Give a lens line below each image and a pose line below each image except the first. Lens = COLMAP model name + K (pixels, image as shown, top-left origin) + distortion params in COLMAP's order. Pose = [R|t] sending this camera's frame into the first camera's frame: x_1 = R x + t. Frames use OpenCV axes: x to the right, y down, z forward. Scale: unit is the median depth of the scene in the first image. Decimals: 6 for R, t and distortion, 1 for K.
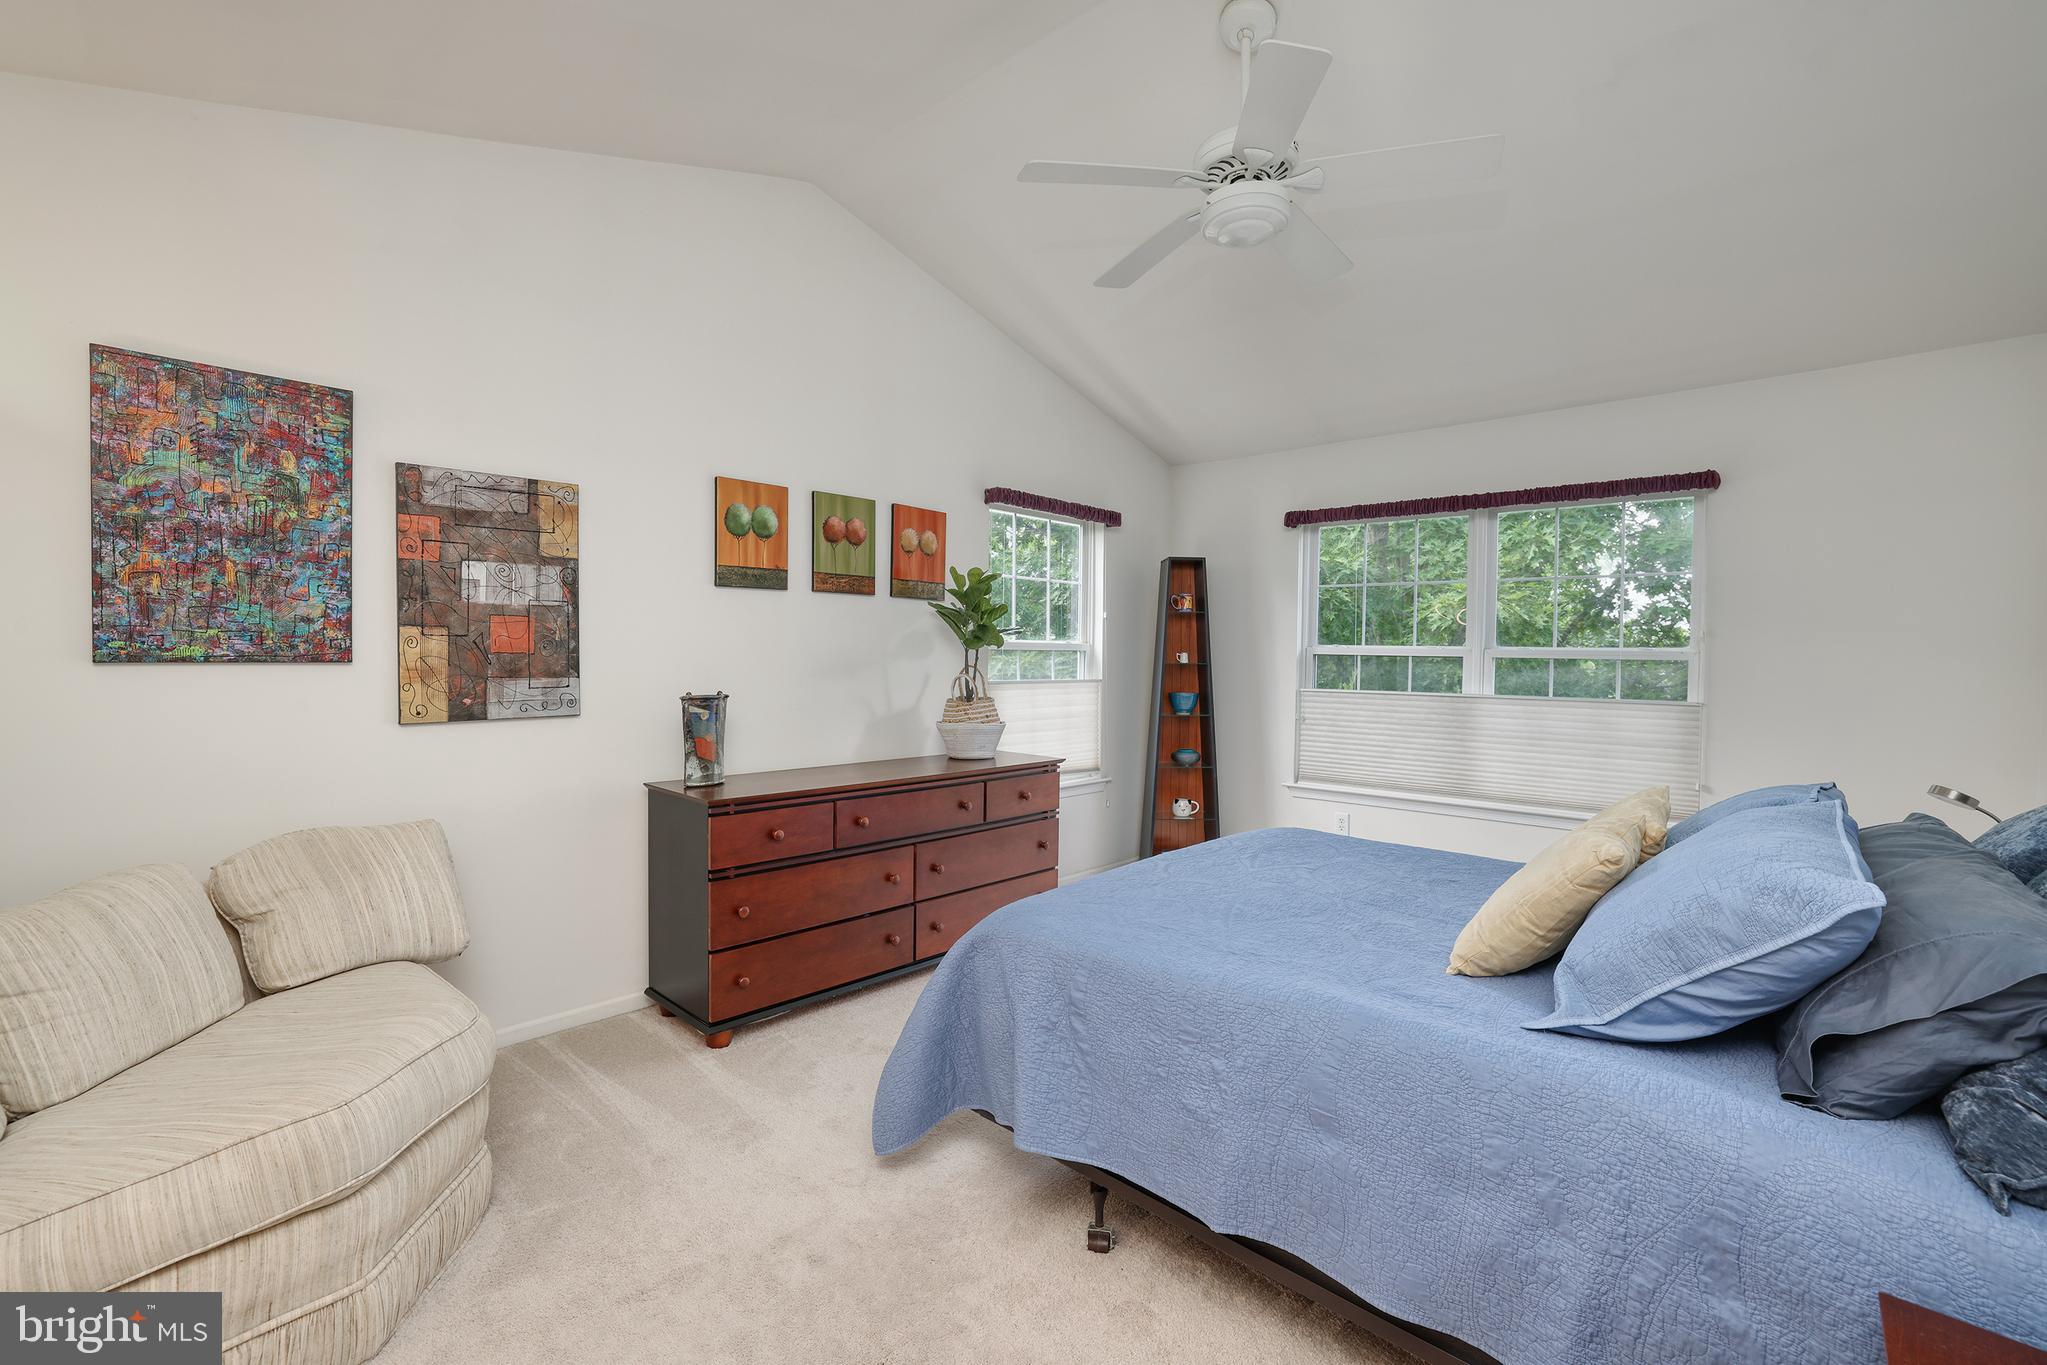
lens RADIAL K [[873.0, 0, 1026.5], [0, 873.0, 675.4], [0, 0, 1]] dist [-0.041816, 0.012707]
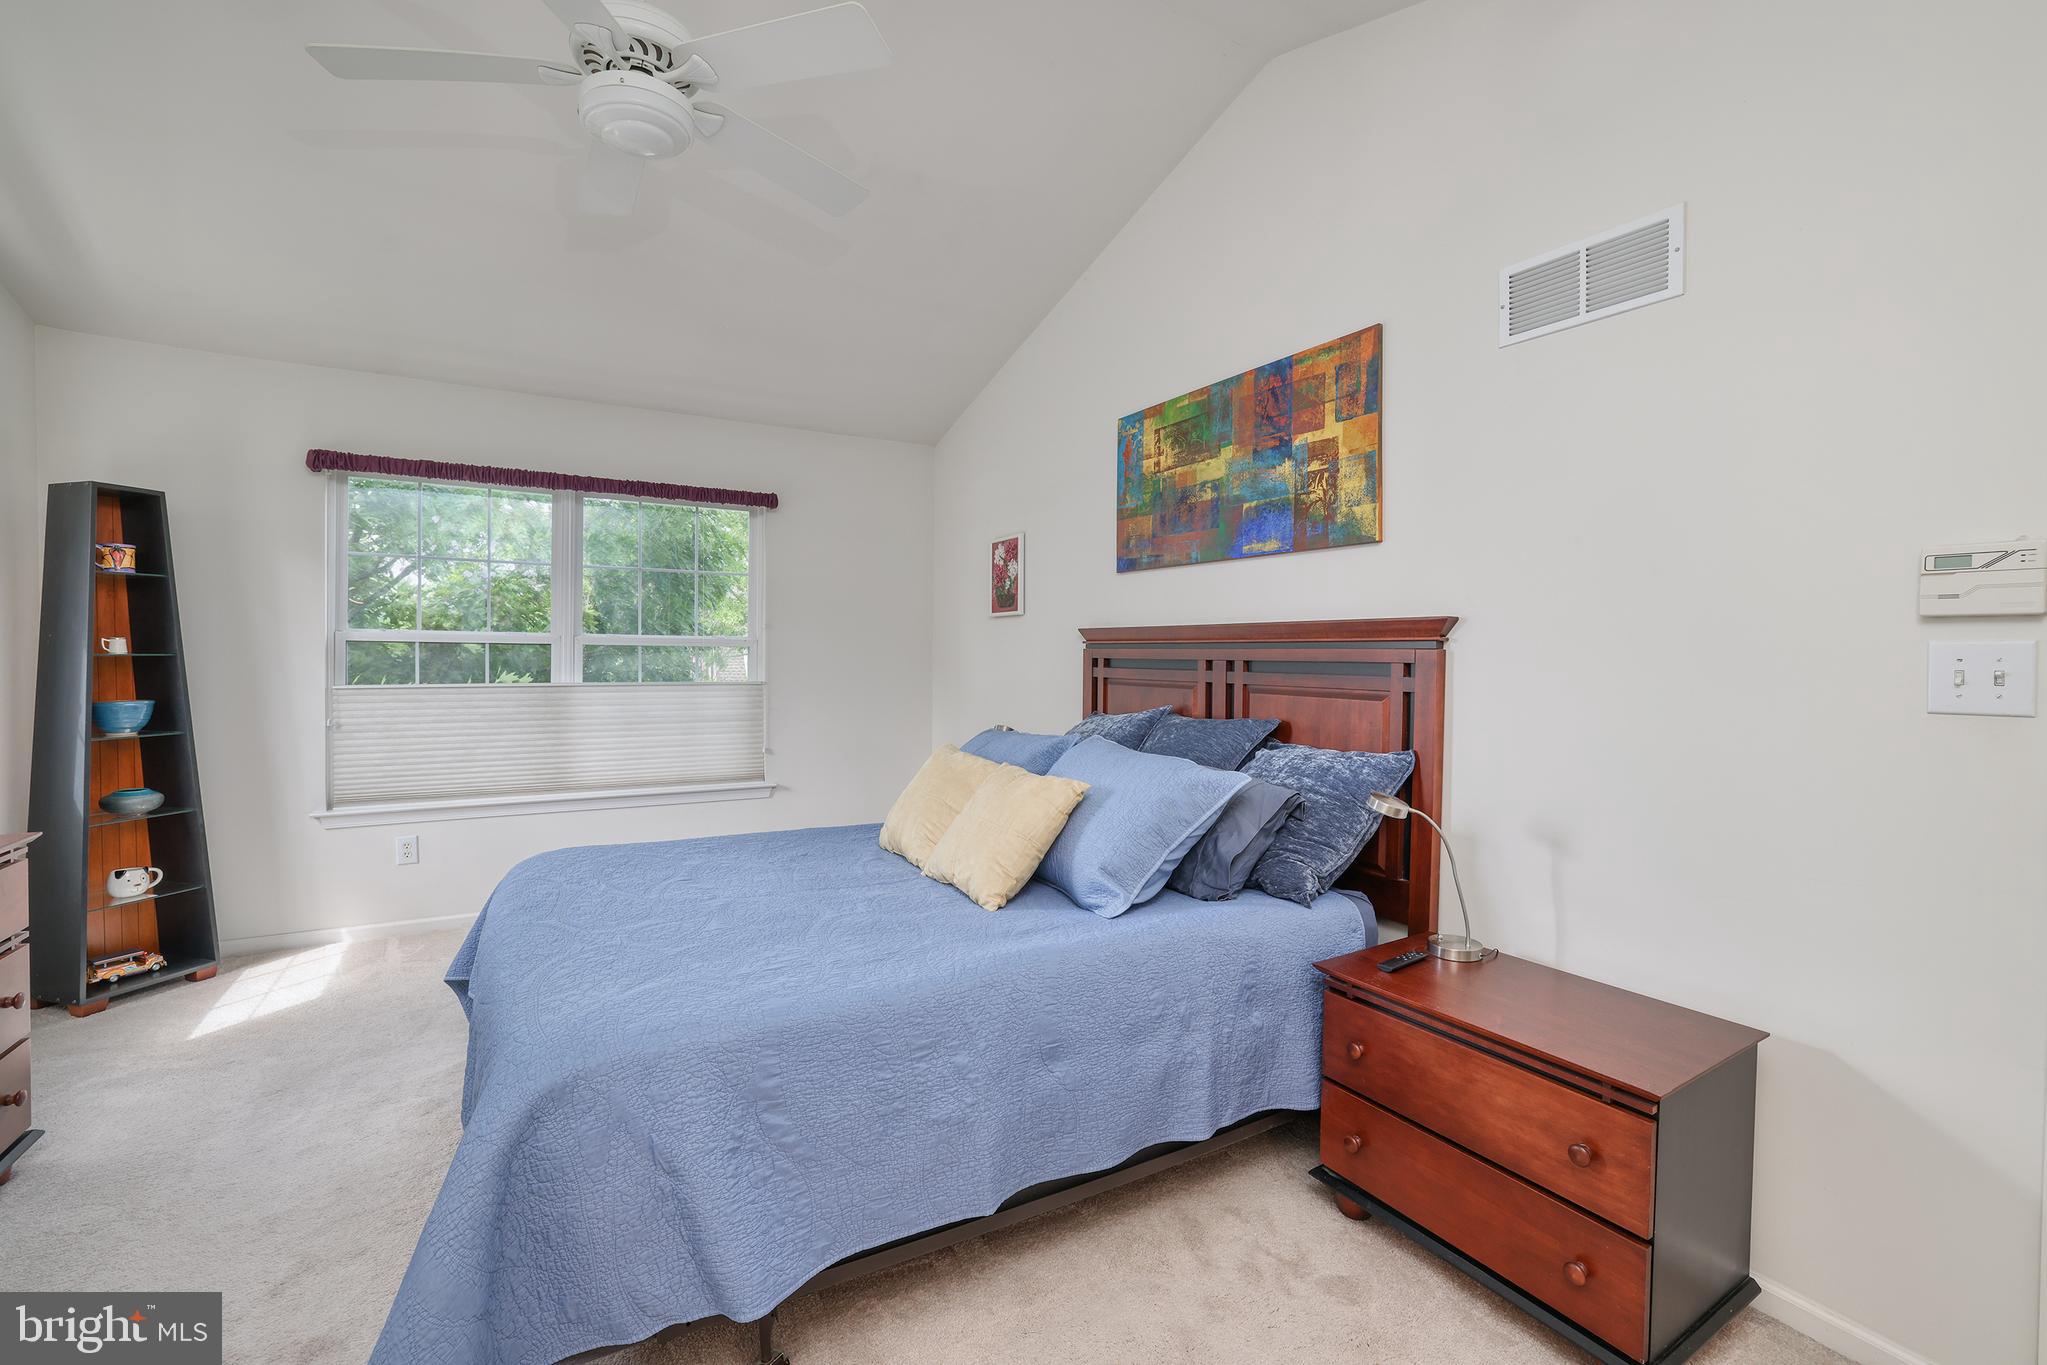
lens RADIAL K [[873.0, 0, 1033.9], [0, 873.0, 669.4], [0, 0, 1]] dist [-0.041816, 0.012707]
pose [[0.288301, -0.028875, 0.957105, -0.558281], [0.015832, 0.999552, 0.025386, -0.021766], [-0.957409, 0.007834, 0.288629, 0.495539]]
